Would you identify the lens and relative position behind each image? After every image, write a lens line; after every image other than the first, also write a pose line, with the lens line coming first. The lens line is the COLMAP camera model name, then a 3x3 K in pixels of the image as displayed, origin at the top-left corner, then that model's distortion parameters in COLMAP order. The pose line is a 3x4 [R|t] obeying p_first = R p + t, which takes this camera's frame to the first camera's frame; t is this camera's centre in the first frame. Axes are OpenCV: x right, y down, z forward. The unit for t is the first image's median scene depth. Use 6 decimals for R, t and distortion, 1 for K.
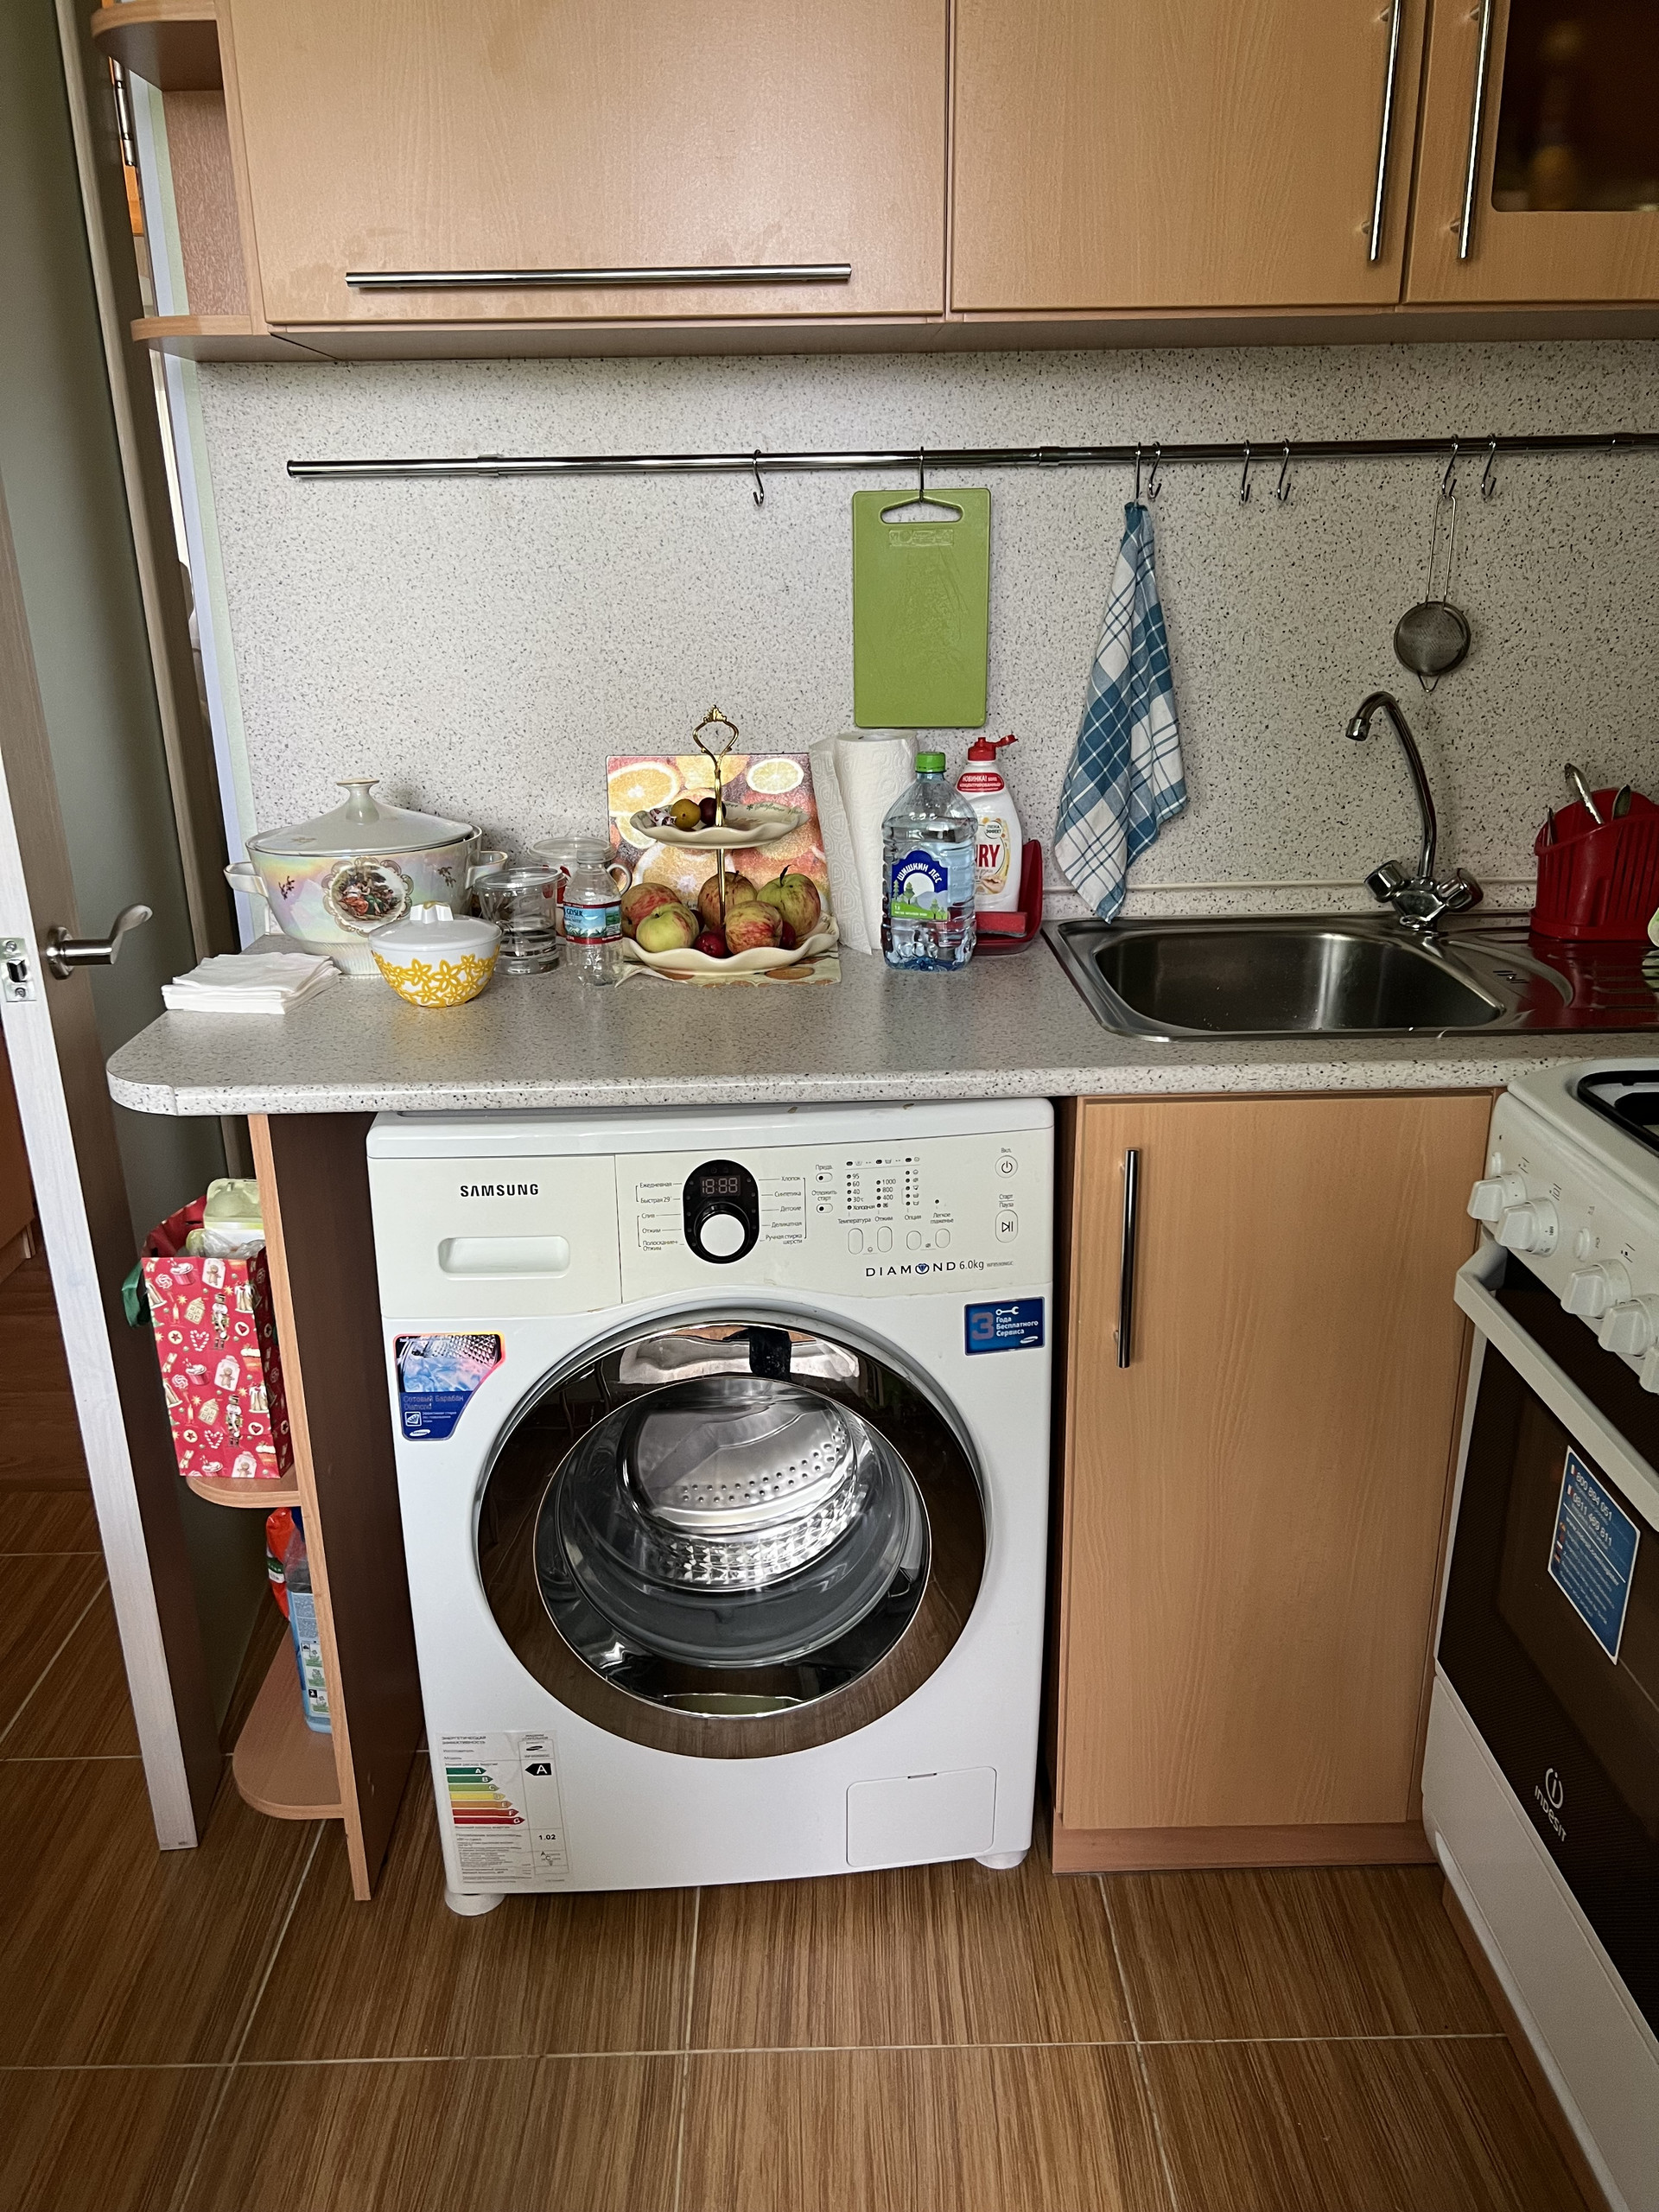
lens RADIAL K [[1684.5, 0, 826.8], [0, 1684.5, 1110.5], [0, 0, 1]] dist [0.012508, 0.004303]
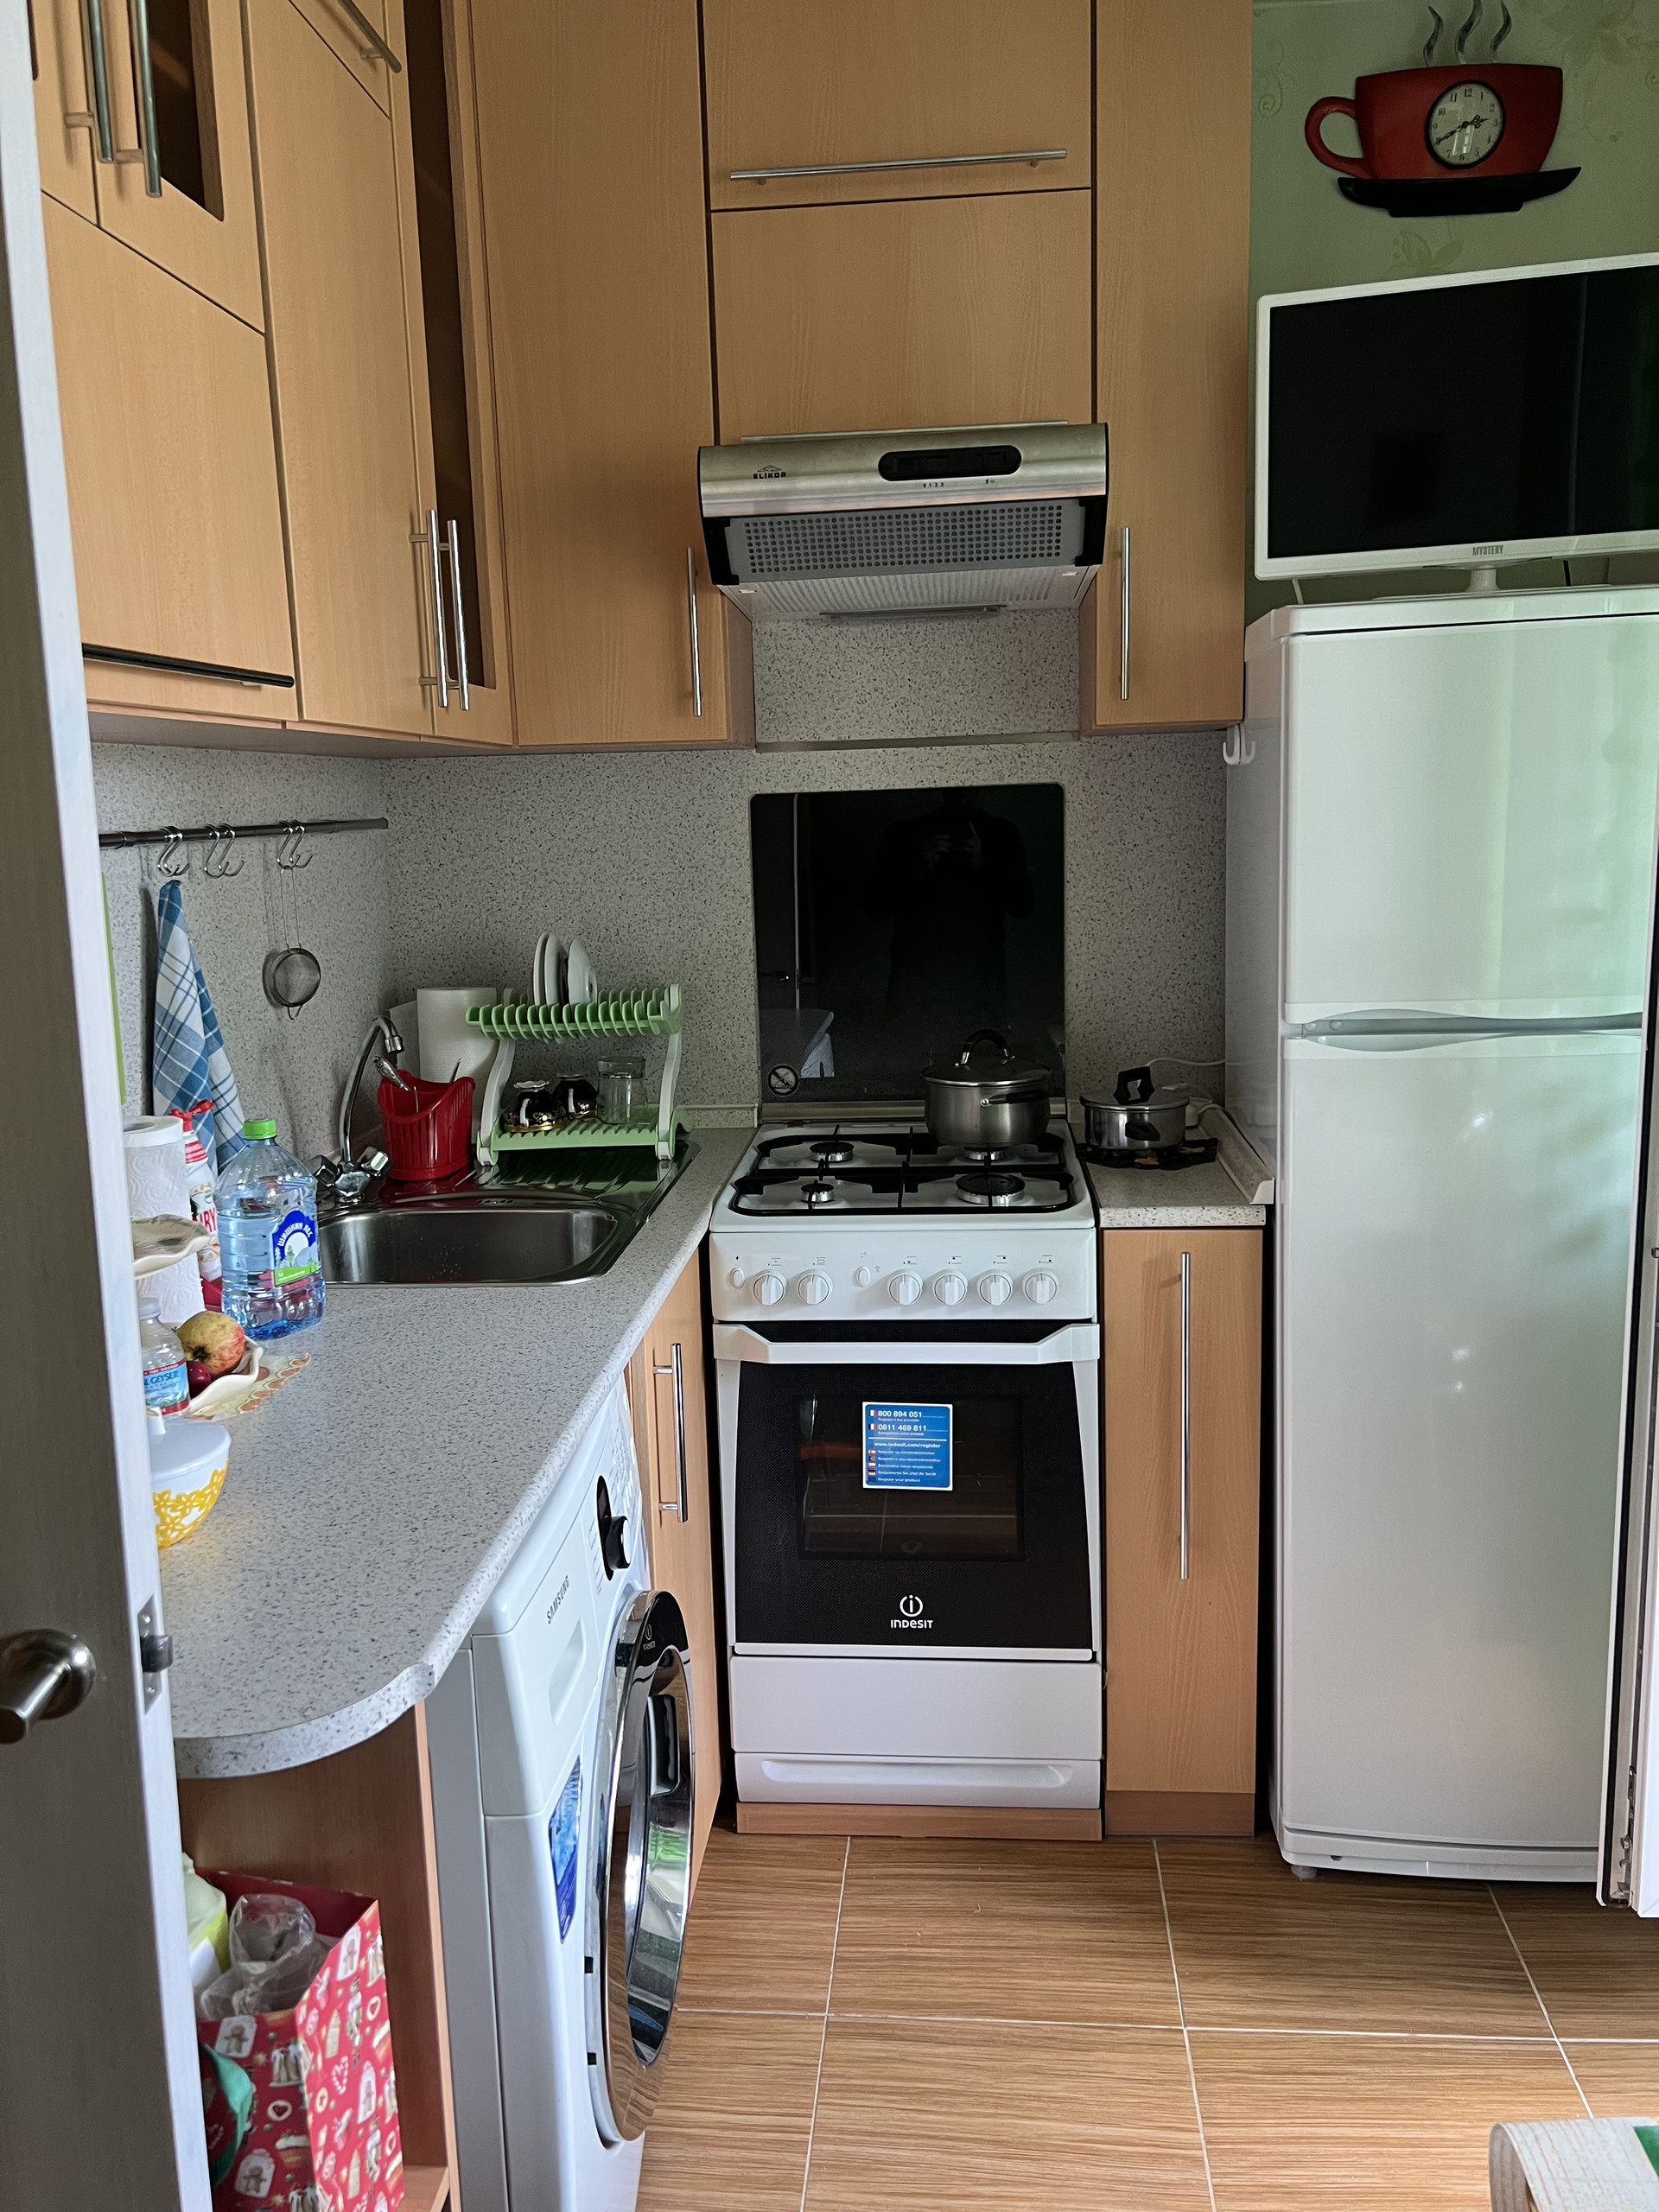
lens RADIAL K [[1684.5, 0, 825.3], [0, 1684.5, 1099.8], [0, 0, 1]] dist [0.012508, 0.004303]
pose [[0.098896, -0.154500, 0.983031, -0.953460], [0.358878, 0.926930, 0.109578, -0.226780], [-0.928131, 0.341951, 0.147116, 0.572080]]
